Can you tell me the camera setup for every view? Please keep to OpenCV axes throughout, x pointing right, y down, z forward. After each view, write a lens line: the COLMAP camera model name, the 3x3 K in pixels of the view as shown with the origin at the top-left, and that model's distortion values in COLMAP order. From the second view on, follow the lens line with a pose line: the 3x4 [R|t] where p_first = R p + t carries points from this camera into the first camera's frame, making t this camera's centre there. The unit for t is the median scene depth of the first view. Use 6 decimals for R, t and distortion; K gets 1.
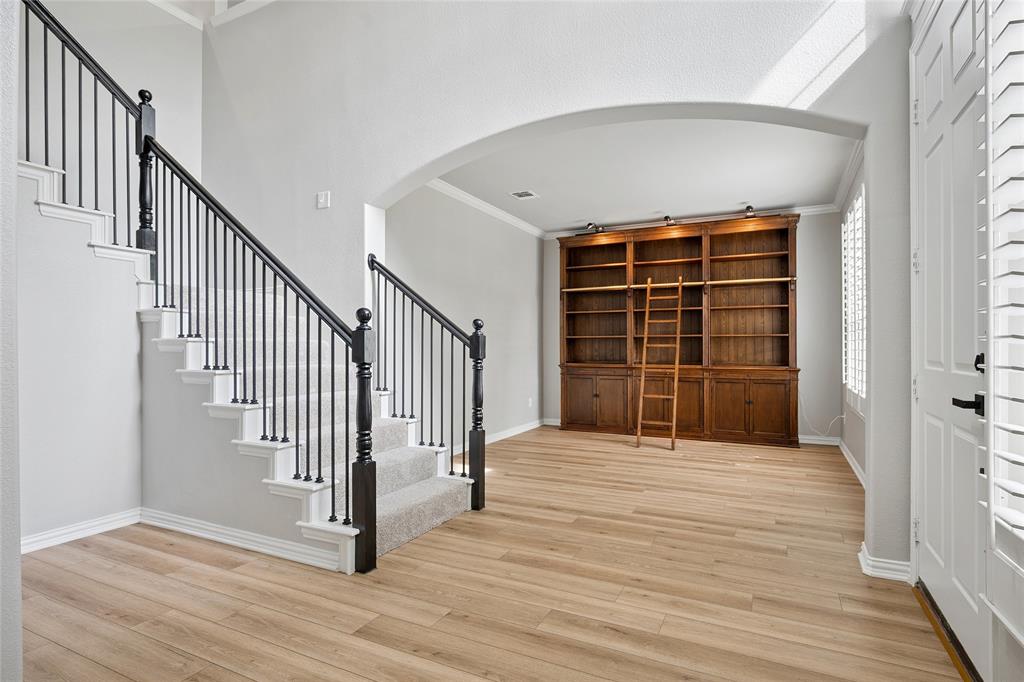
lens RADIAL K [[531.6, 0, 511.3], [0, 531.6, 349.0], [0, 0, 1]] dist [0.002214, 0.000671]
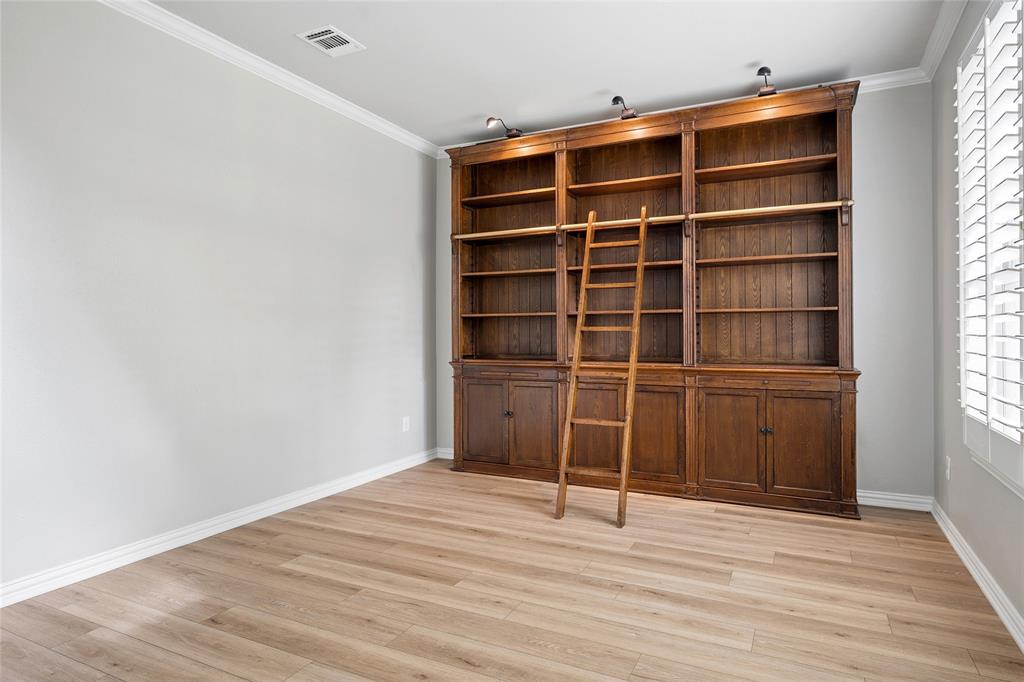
lens RADIAL K [[598.9, 0, 513.5], [0, 598.9, 333.4], [0, 0, 1]] dist [0.017522, -0.001769]
pose [[0.999990, -0.004336, 0.001350, 0.178564], [0.004336, 0.999991, 0.000293, -0.002392], [-0.001351, -0.000287, 0.999999, 0.363593]]
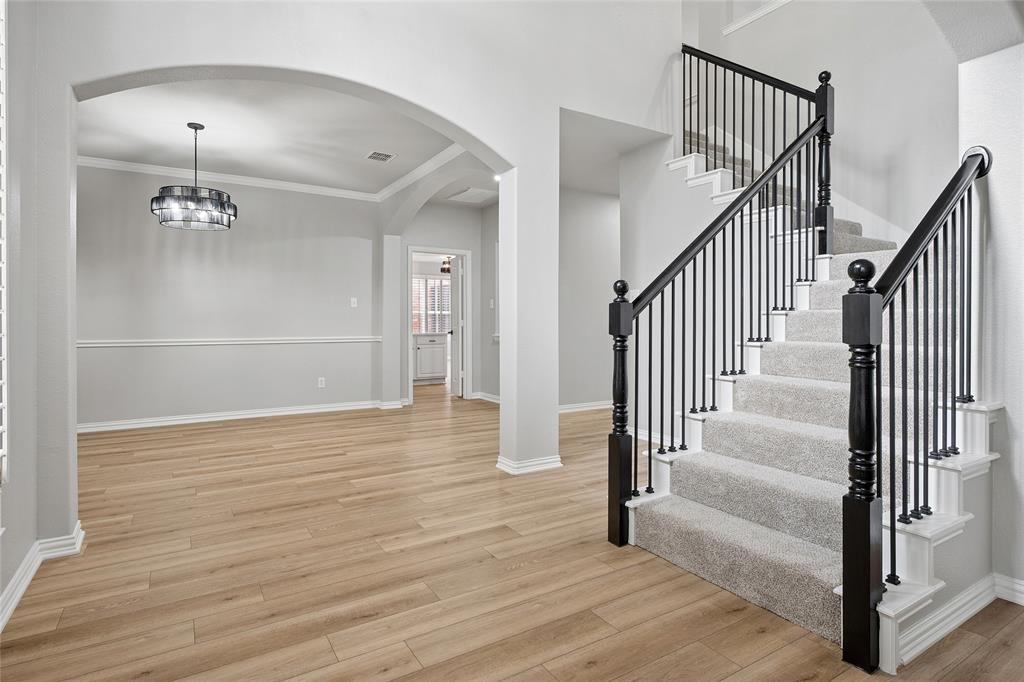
lens RADIAL K [[531.6, 0, 505.0], [0, 531.6, 319.7], [0, 0, 1]] dist [0.002214, 0.000671]
pose [[-0.529295, -0.000709, -0.848438, 0.786501], [-0.000748, 1.000000, -0.000369, -0.003012], [0.848437, 0.000440, -0.529295, 1.544021]]
